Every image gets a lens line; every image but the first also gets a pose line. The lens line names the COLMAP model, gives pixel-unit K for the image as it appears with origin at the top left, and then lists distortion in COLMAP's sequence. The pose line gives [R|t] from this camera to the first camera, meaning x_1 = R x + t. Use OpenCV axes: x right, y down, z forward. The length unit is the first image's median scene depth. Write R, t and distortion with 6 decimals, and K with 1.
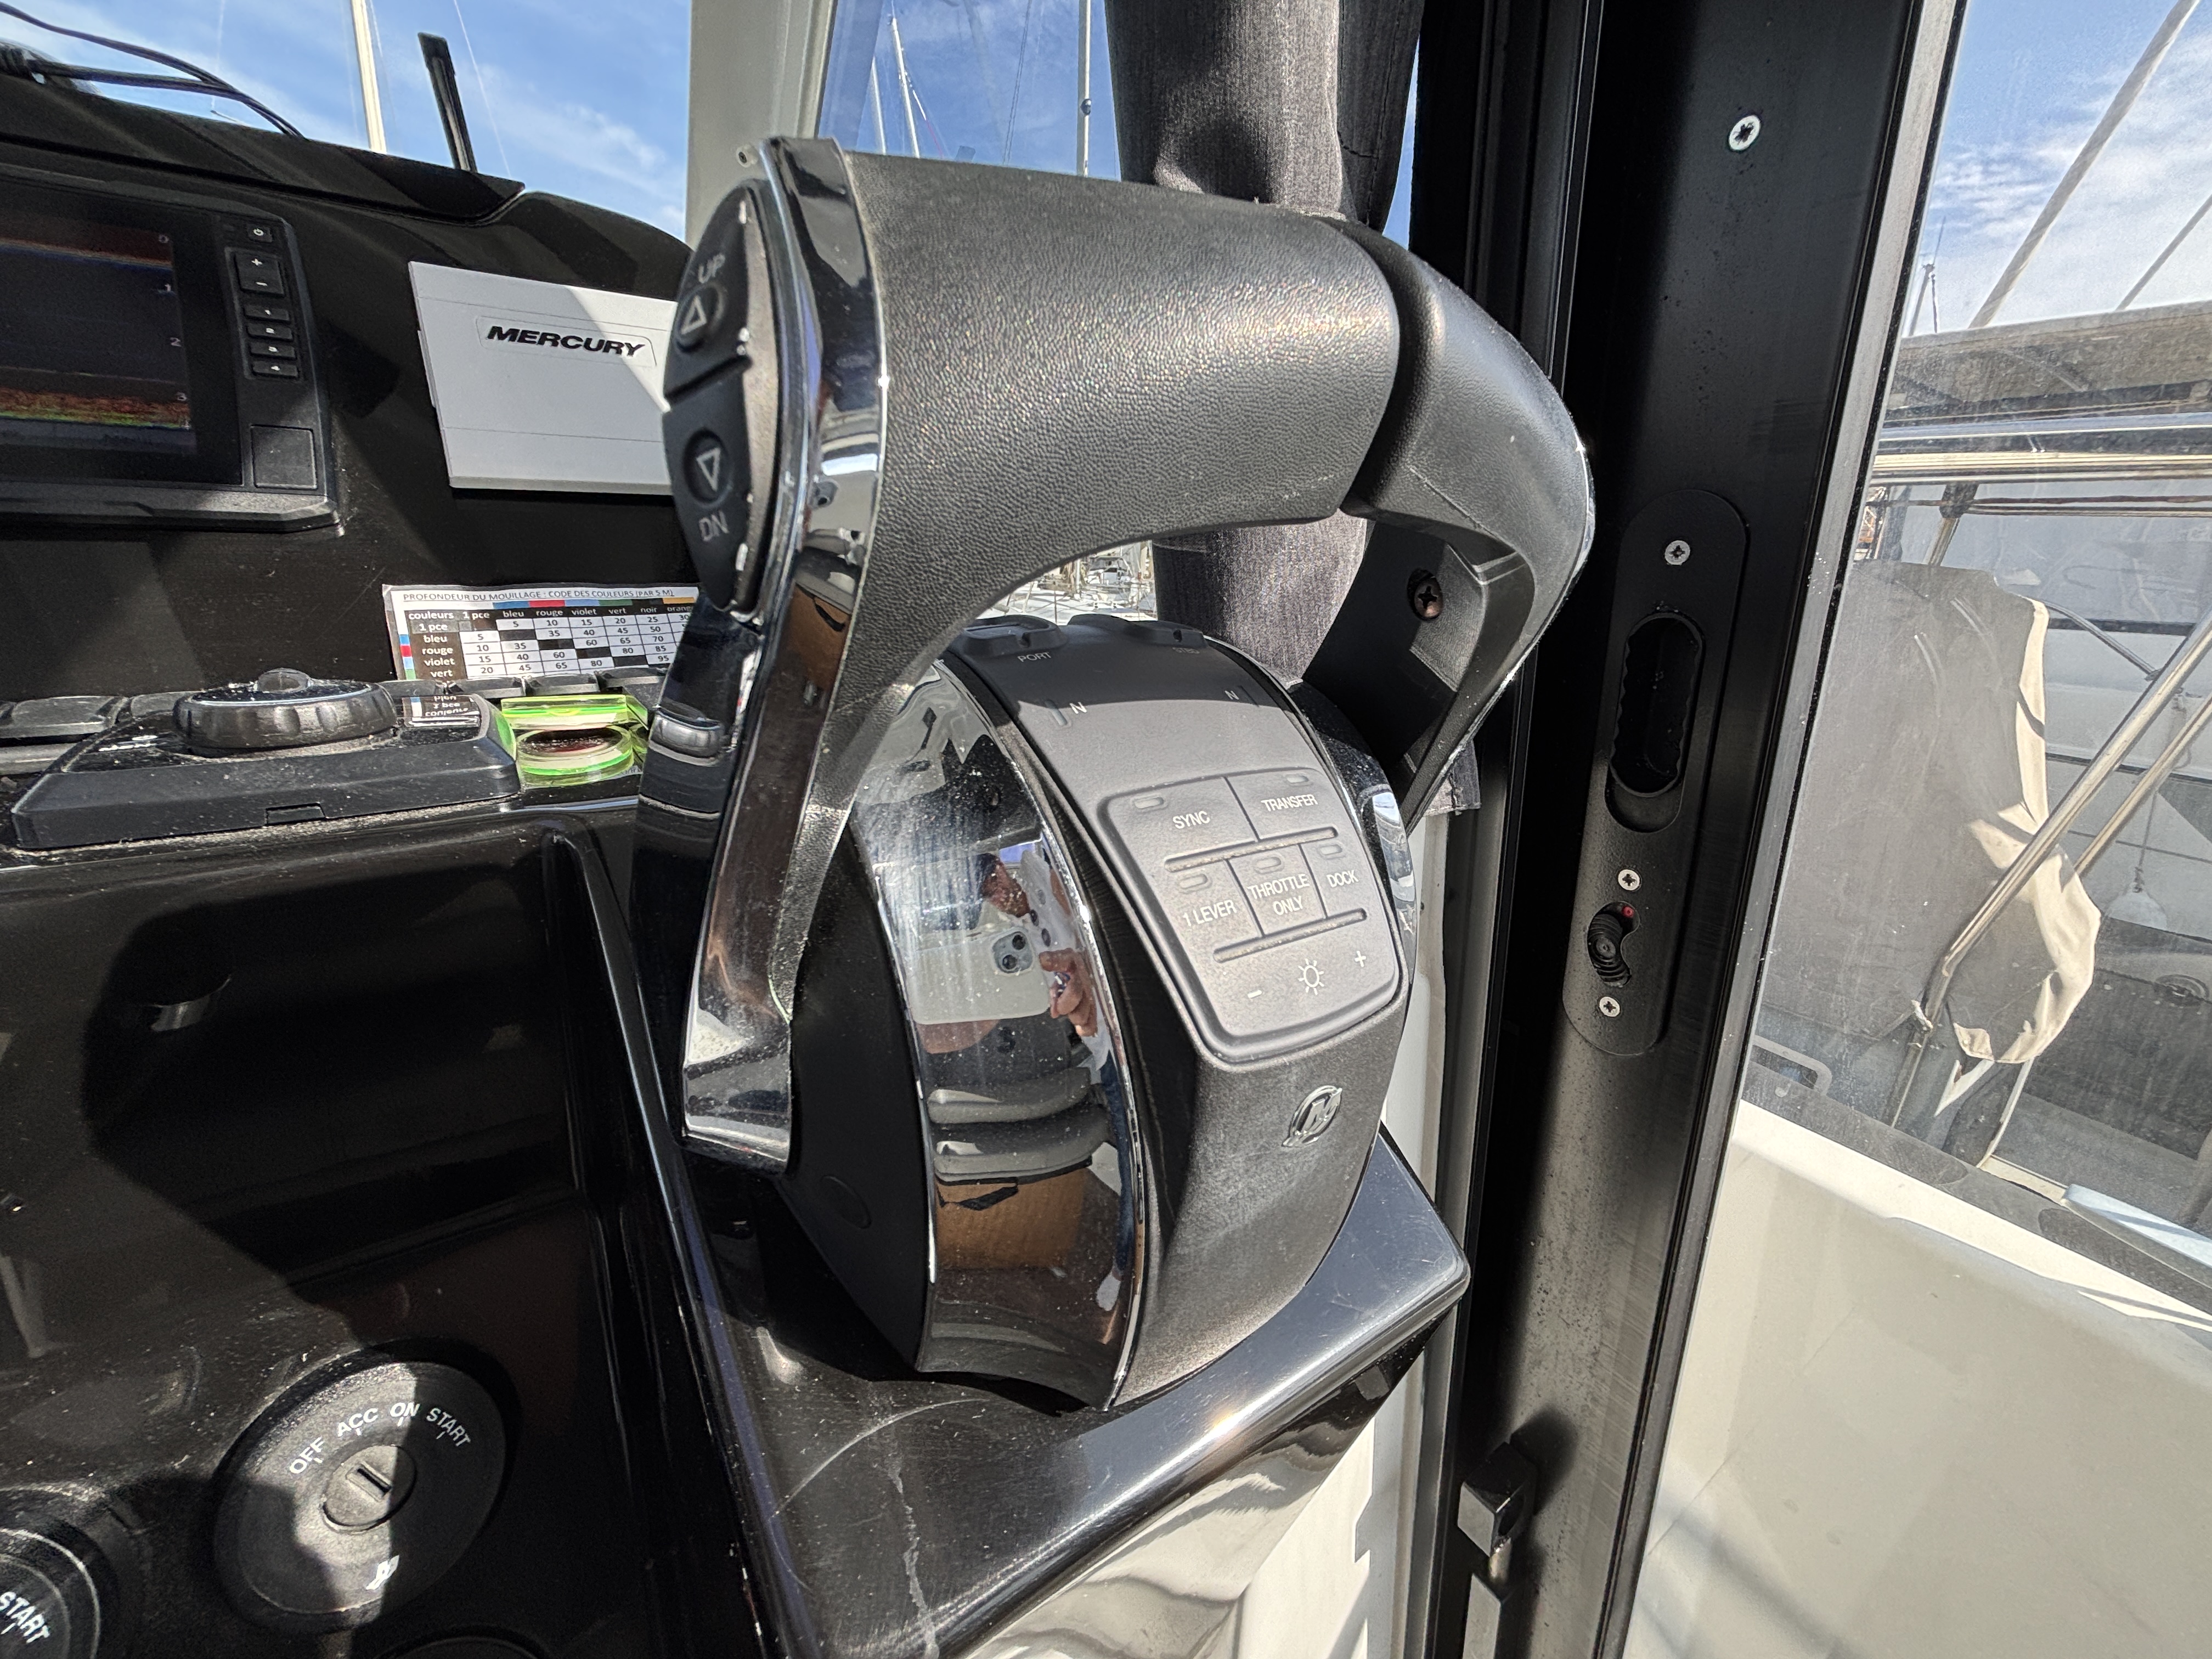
lens RADIAL K [[892.9, 0, 1092.2], [0, 892.9, 817.9], [0, 0, 1]] dist [-0.002268, 0.001944]
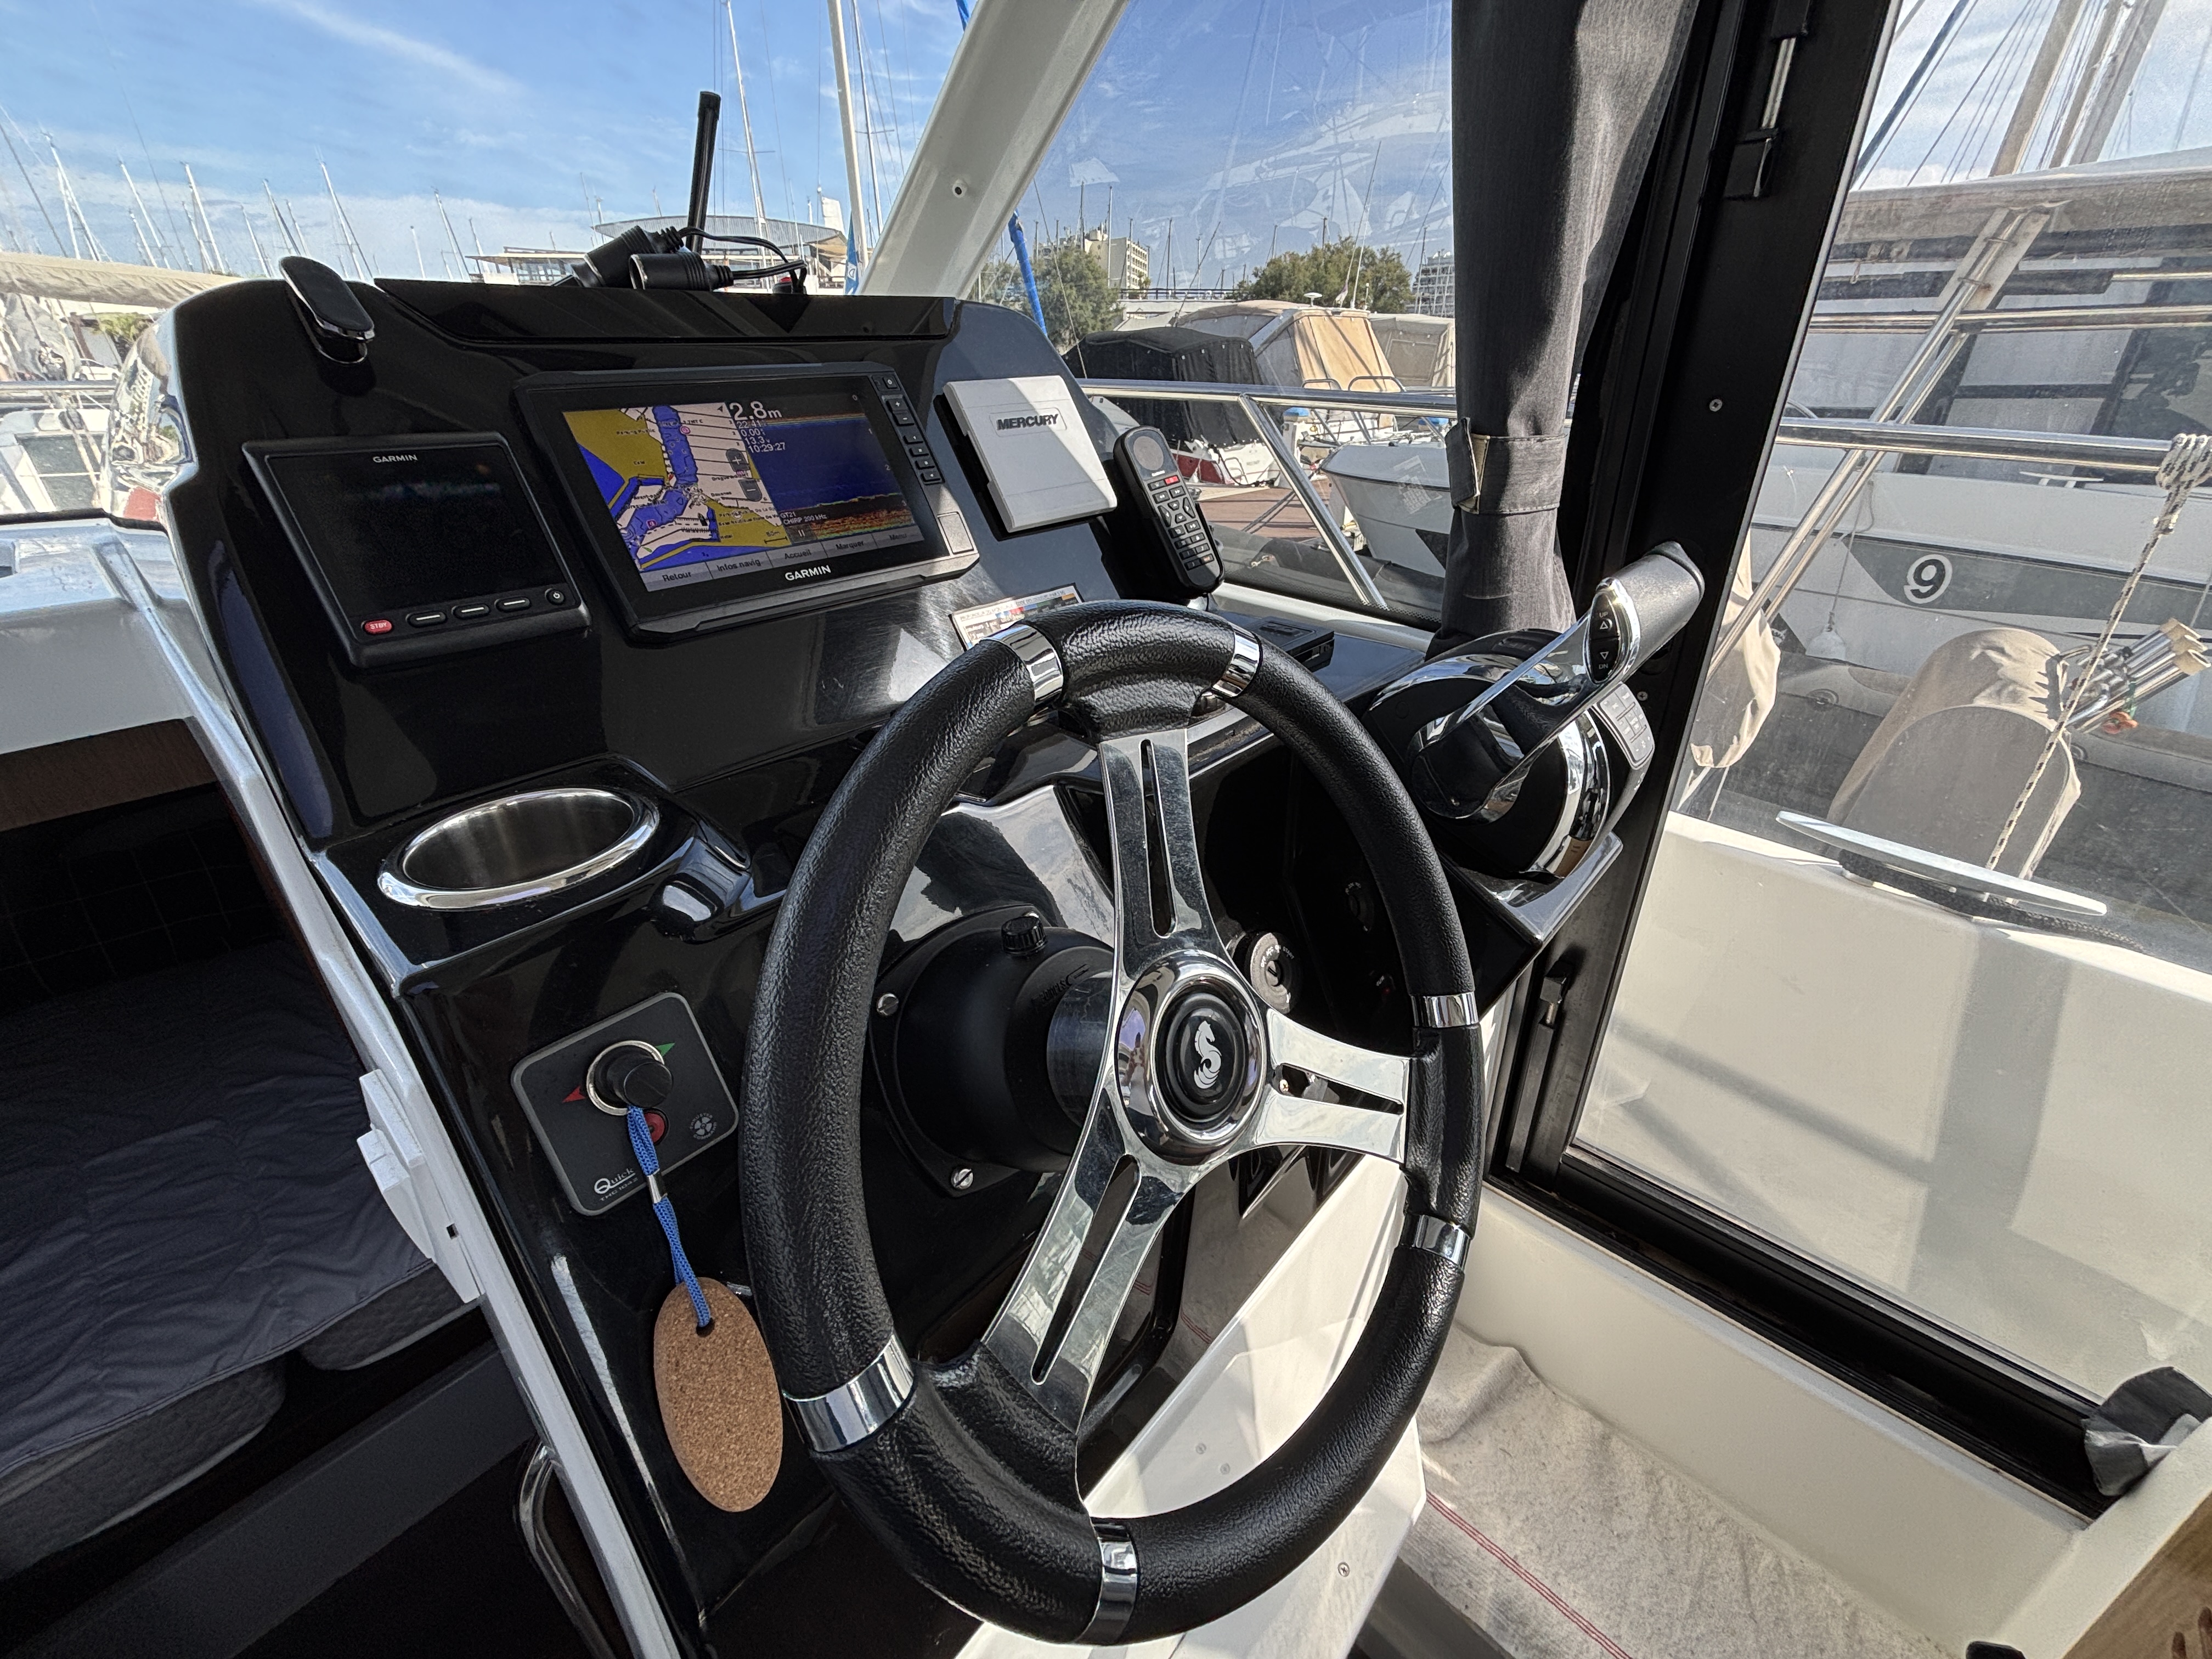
lens RADIAL K [[892.9, 0, 1096.4], [0, 892.9, 831.0], [0, 0, 1]] dist [-0.002268, 0.001944]
pose [[0.972170, -0.147955, 0.181643, -0.849886], [0.107786, 0.970882, 0.213939, -0.146537], [-0.208007, -0.188406, 0.959810, -0.688806]]
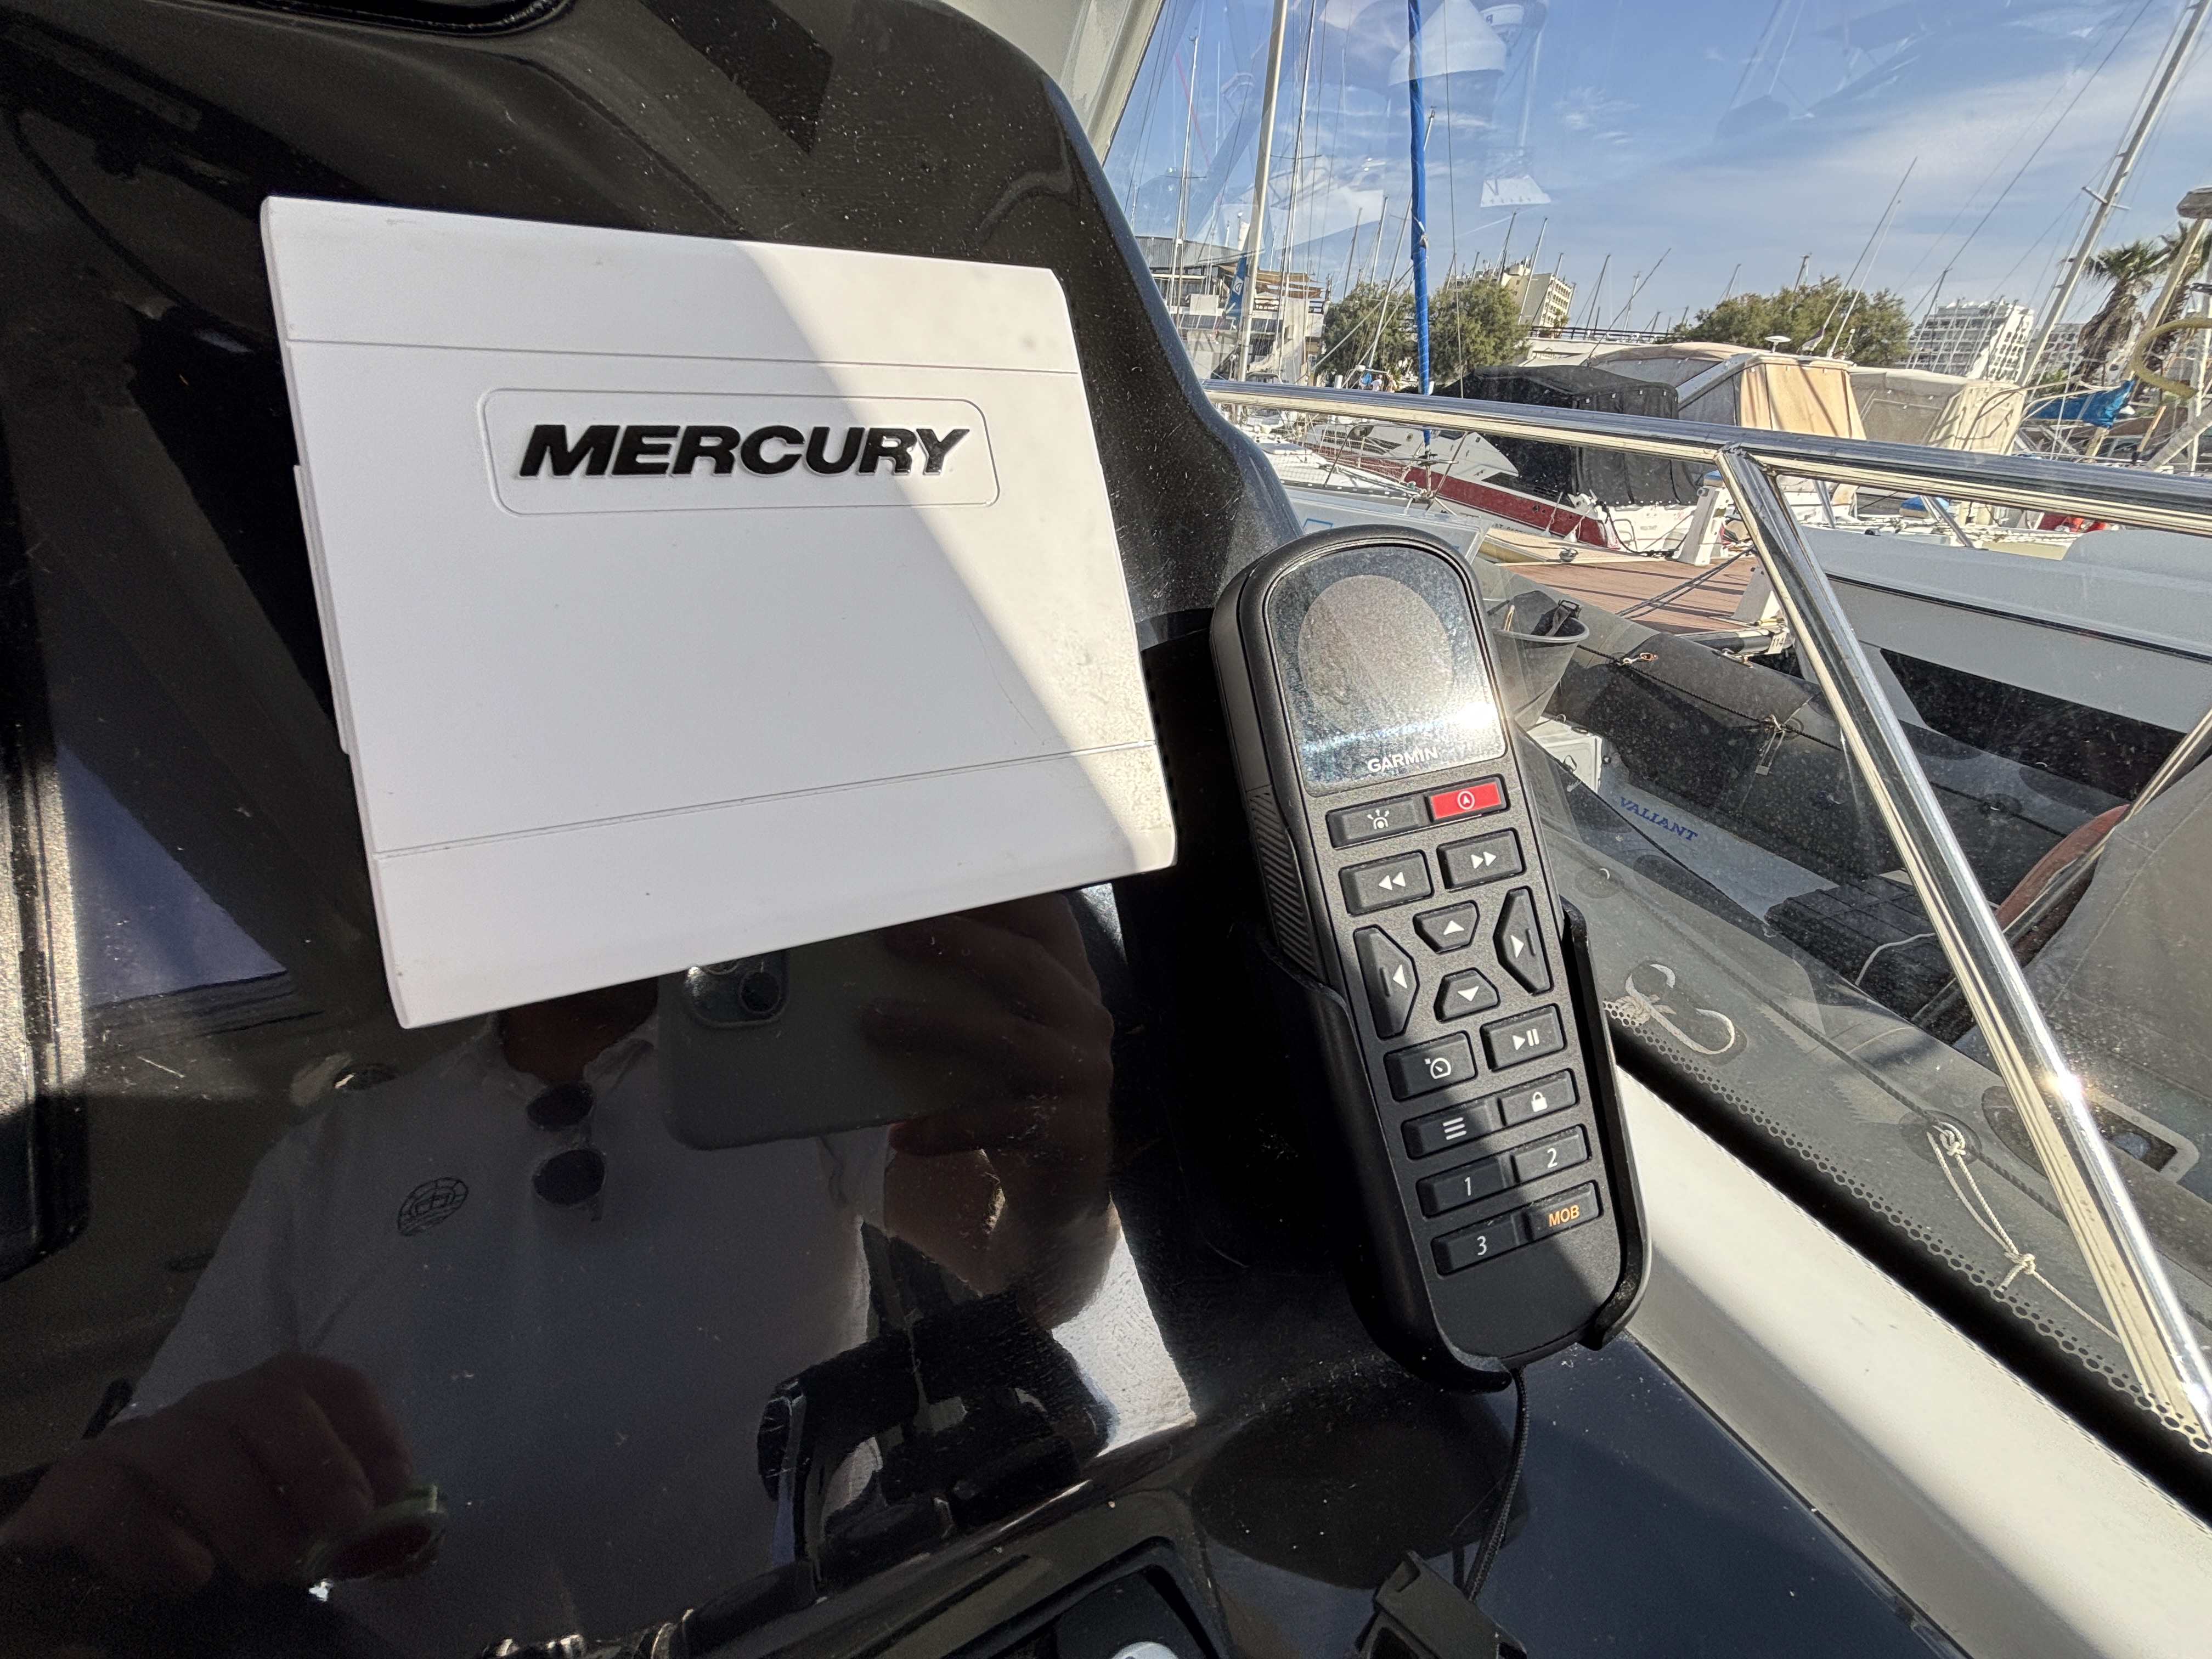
lens RADIAL K [[892.9, 0, 1104.4], [0, 892.9, 823.9], [0, 0, 1]] dist [-0.002268, 0.001944]
pose [[0.990259, 0.080854, -0.113361, -0.407817], [-0.059516, 0.981798, 0.180363, -0.456612], [0.125880, -0.171859, 0.977046, 0.661815]]
